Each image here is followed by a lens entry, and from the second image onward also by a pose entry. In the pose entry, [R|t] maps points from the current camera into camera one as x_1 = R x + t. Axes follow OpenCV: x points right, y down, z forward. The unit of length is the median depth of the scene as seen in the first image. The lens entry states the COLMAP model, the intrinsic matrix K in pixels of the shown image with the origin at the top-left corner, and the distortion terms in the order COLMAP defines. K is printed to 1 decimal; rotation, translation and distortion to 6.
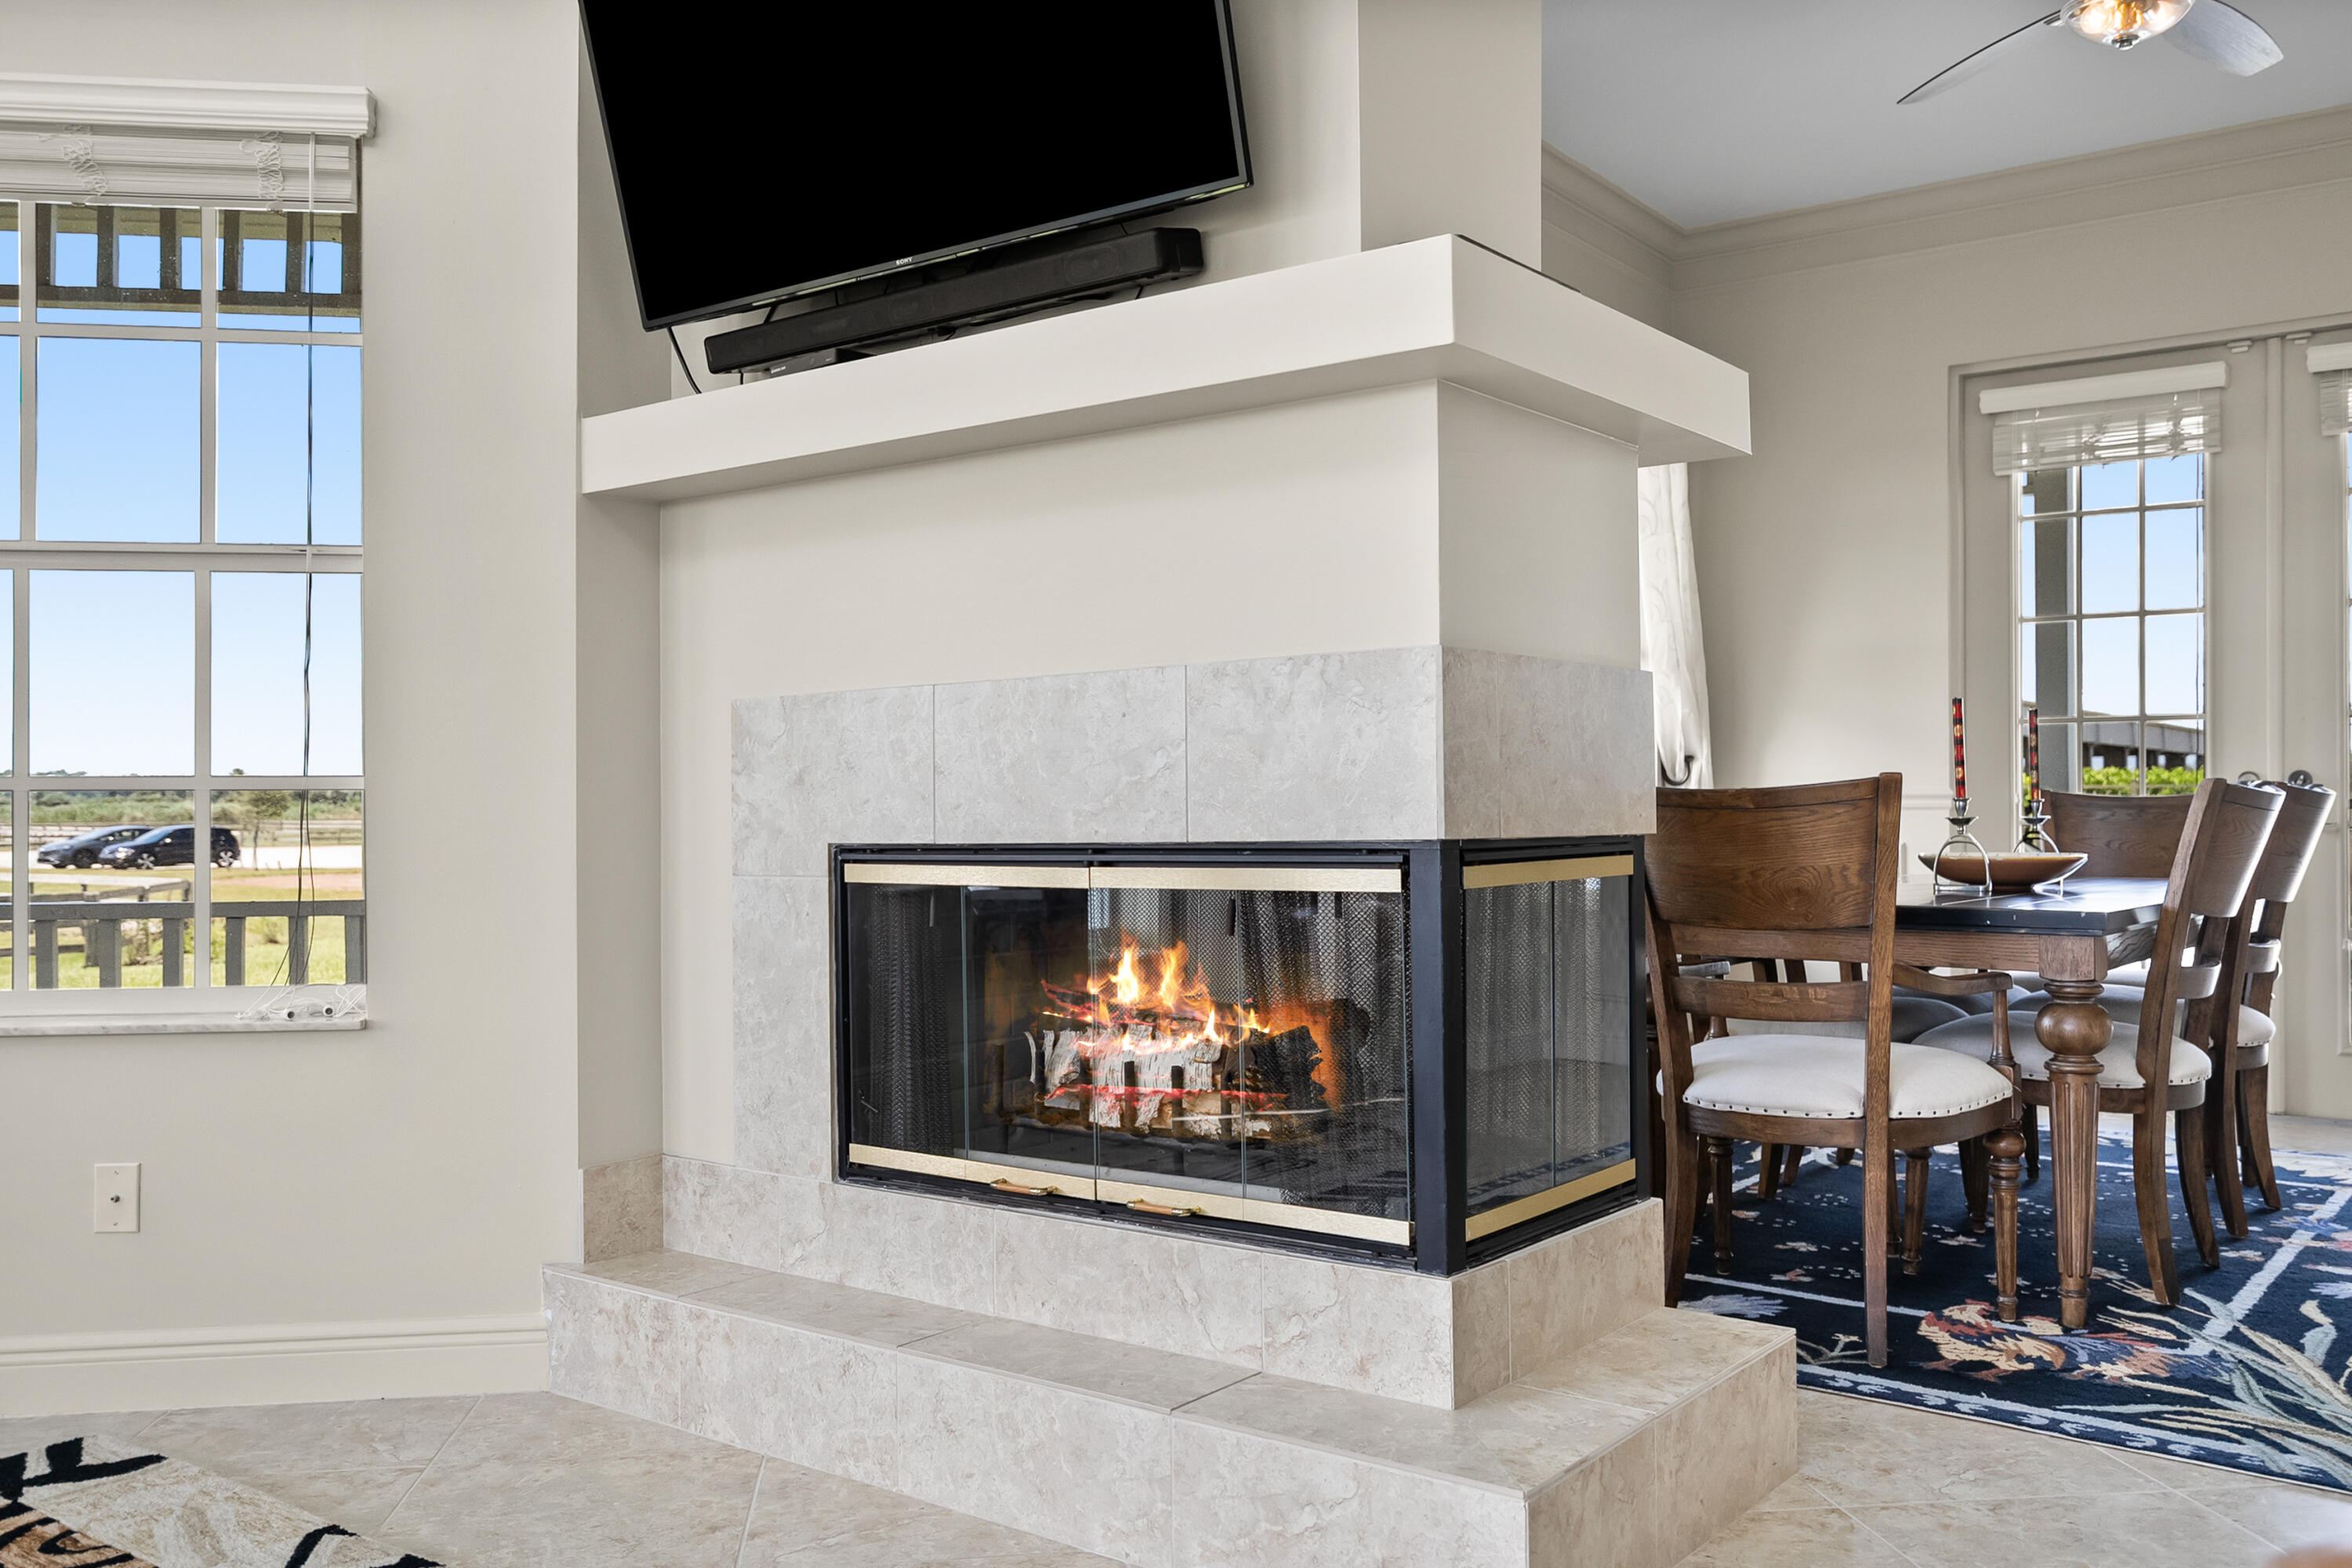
lens RADIAL K [[1906.4, 0, 1182.6], [0, 1906.4, 788.9], [0, 0, 1]] dist [0.018759, -0.007251]
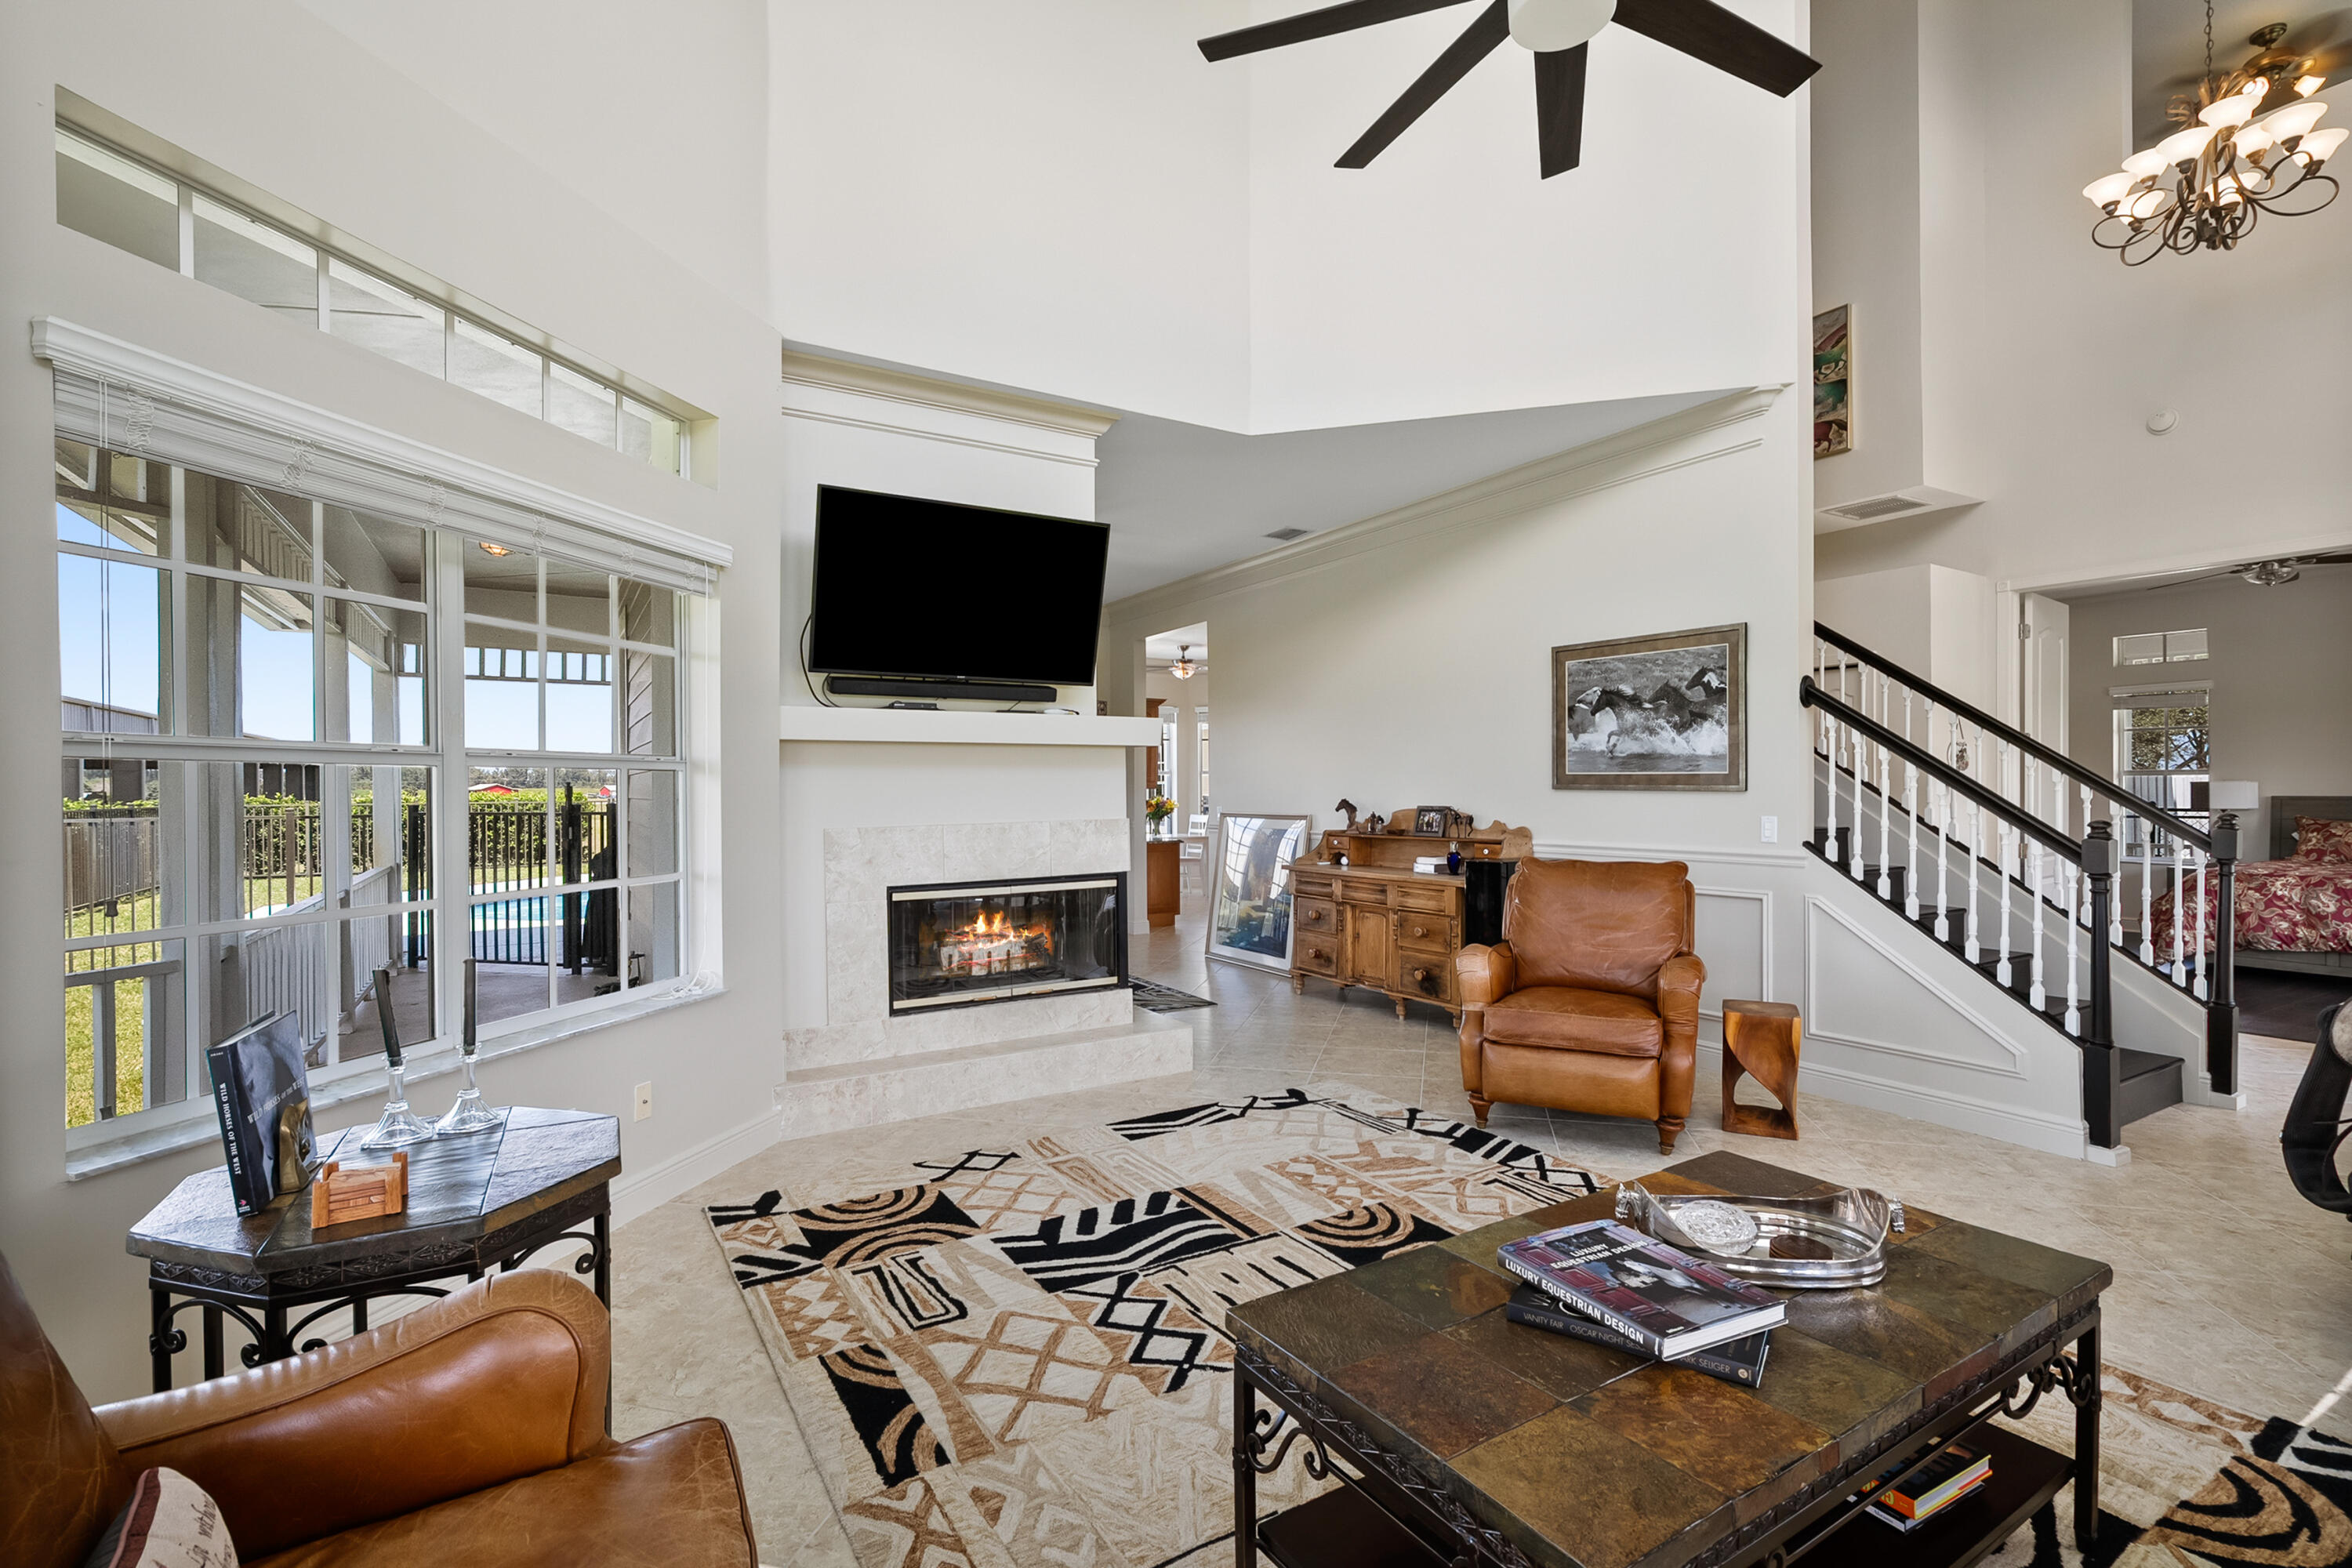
lens RADIAL K [[1072.2, 0, 1171.1], [0, 1072.2, 796.6], [0, 0, 1]] dist [0.001447, 0.000067]
pose [[0.363161, -0.001193, 0.931726, -1.365386], [-0.002486, 0.999994, 0.002249, -0.094259], [-0.931723, -0.003133, 0.363156, 0.124165]]
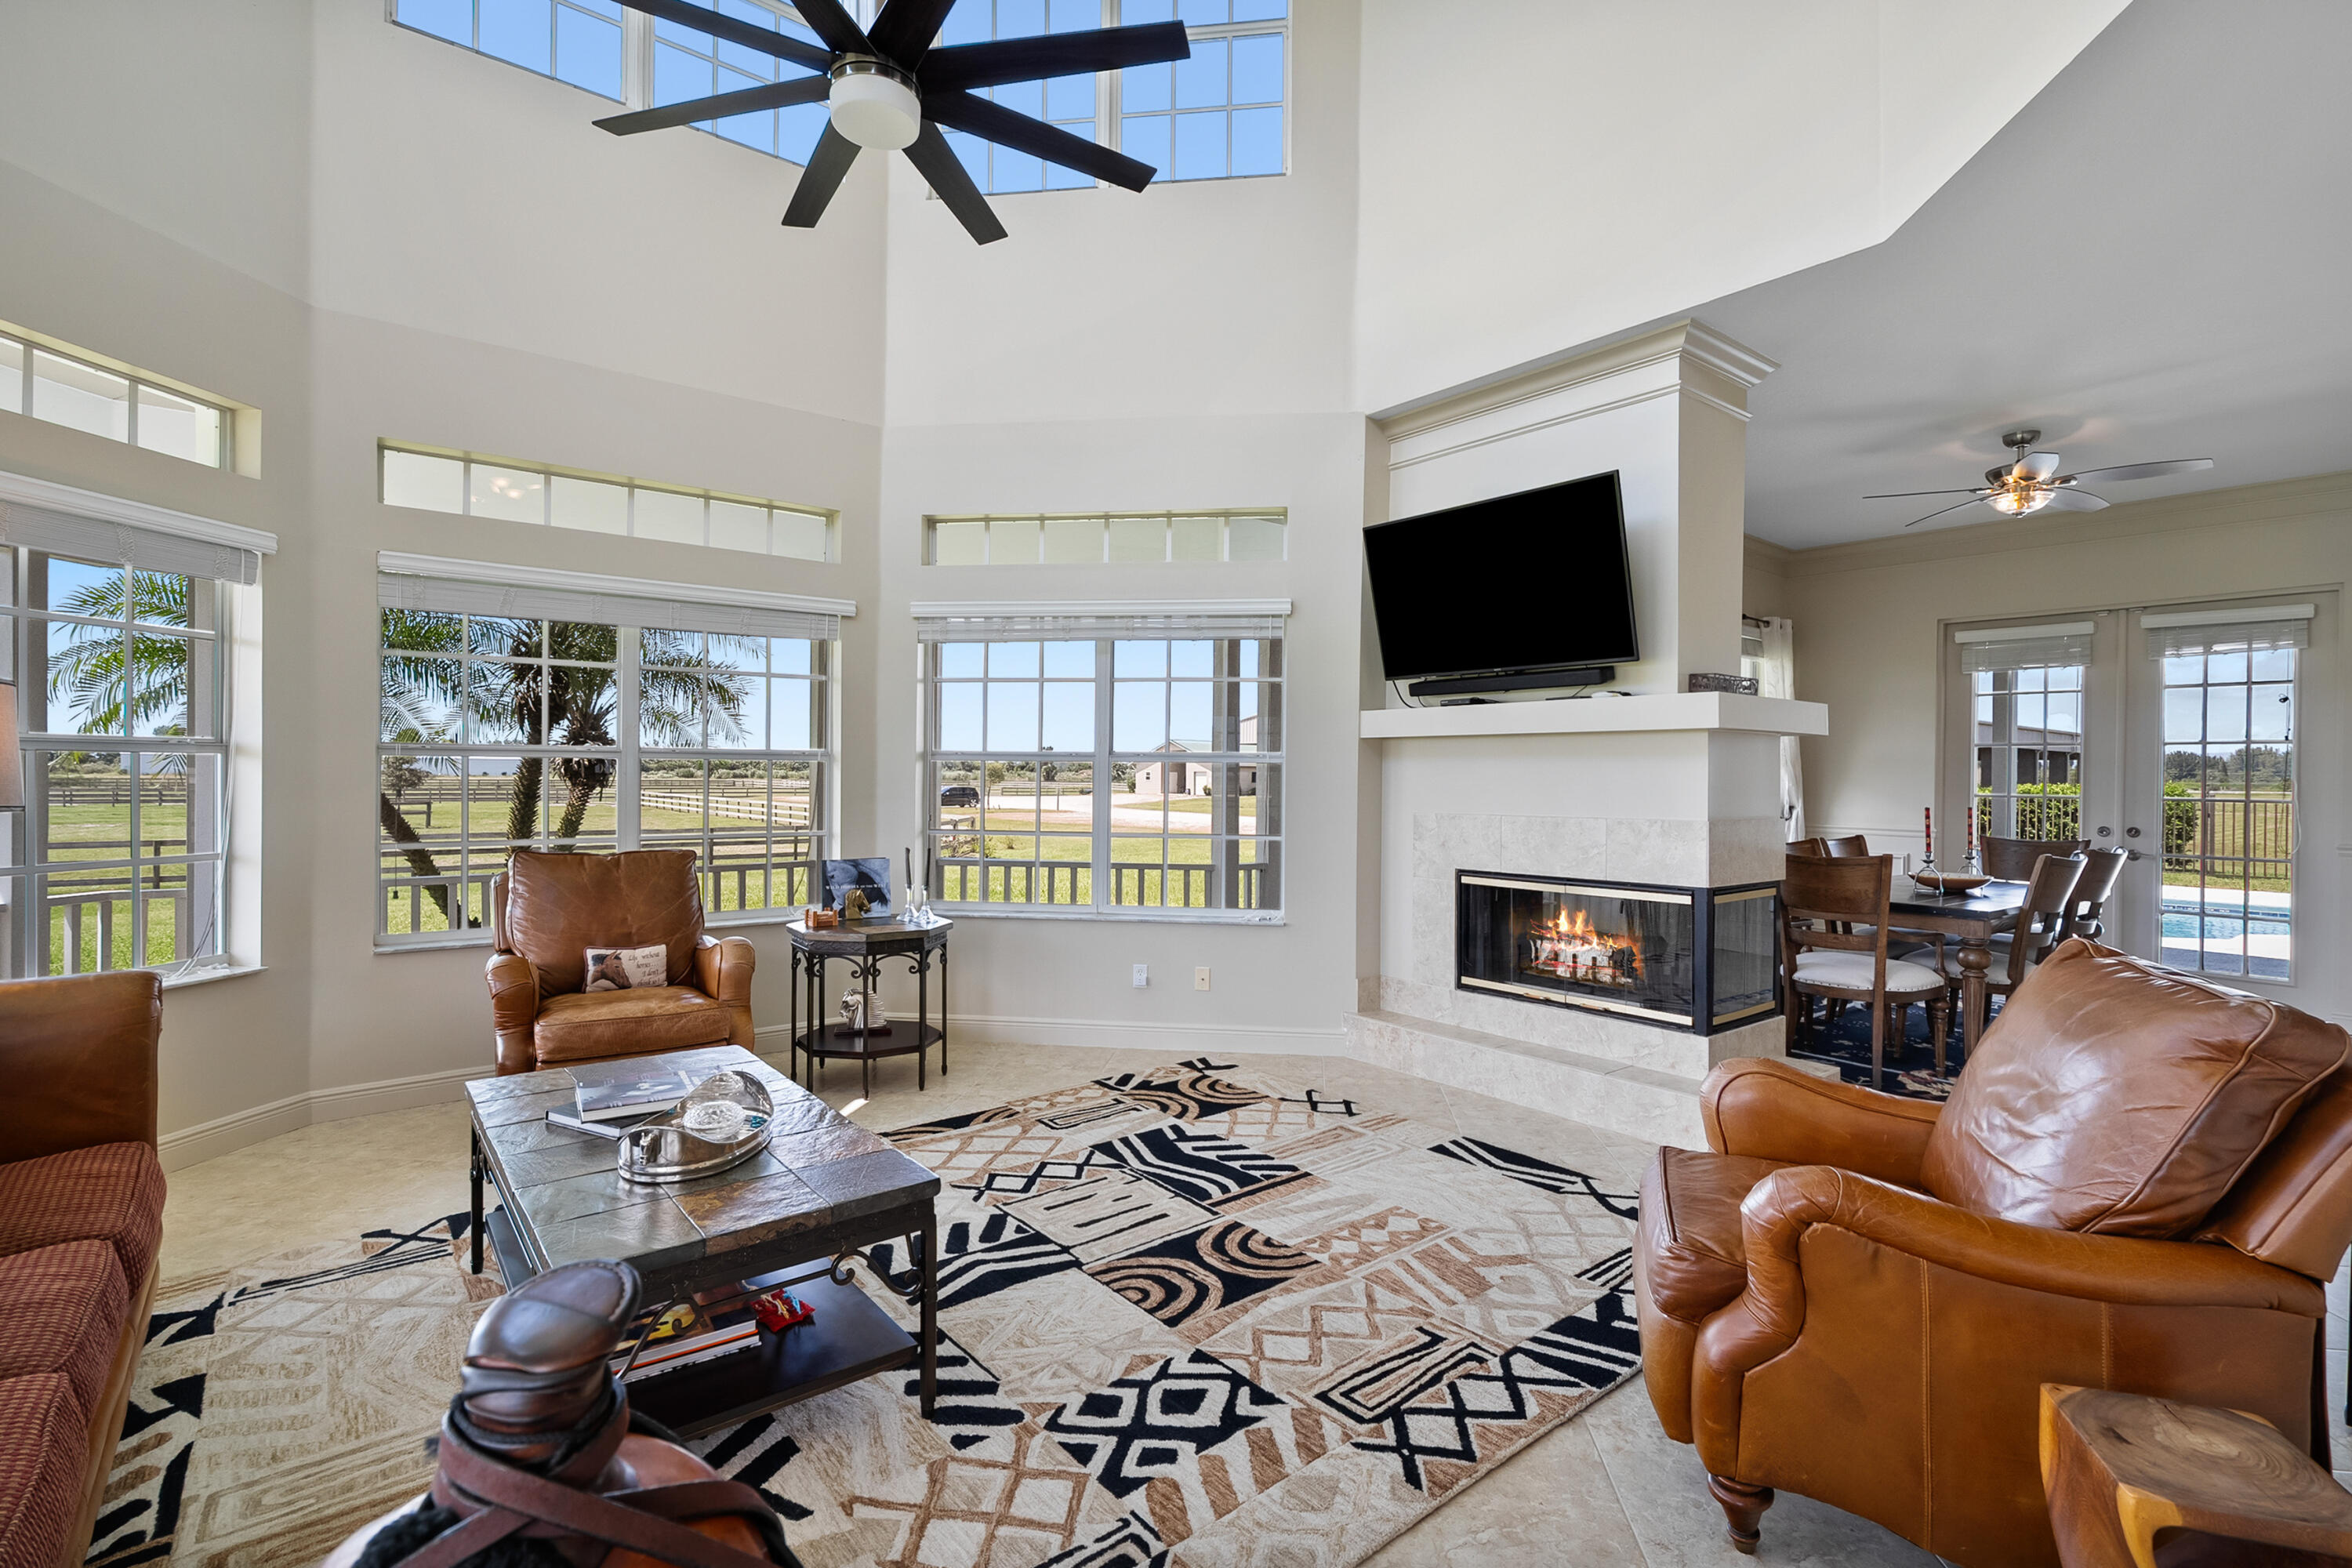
lens RADIAL K [[1072.2, 0, 1179.5], [0, 1072.2, 778.6], [0, 0, 1]] dist [0.001447, 0.000067]
pose [[0.968536, 0.015153, -0.248410, -0.186168], [-0.012519, 0.999847, 0.012176, -0.115387], [0.248557, -0.008683, 0.968578, -0.608637]]
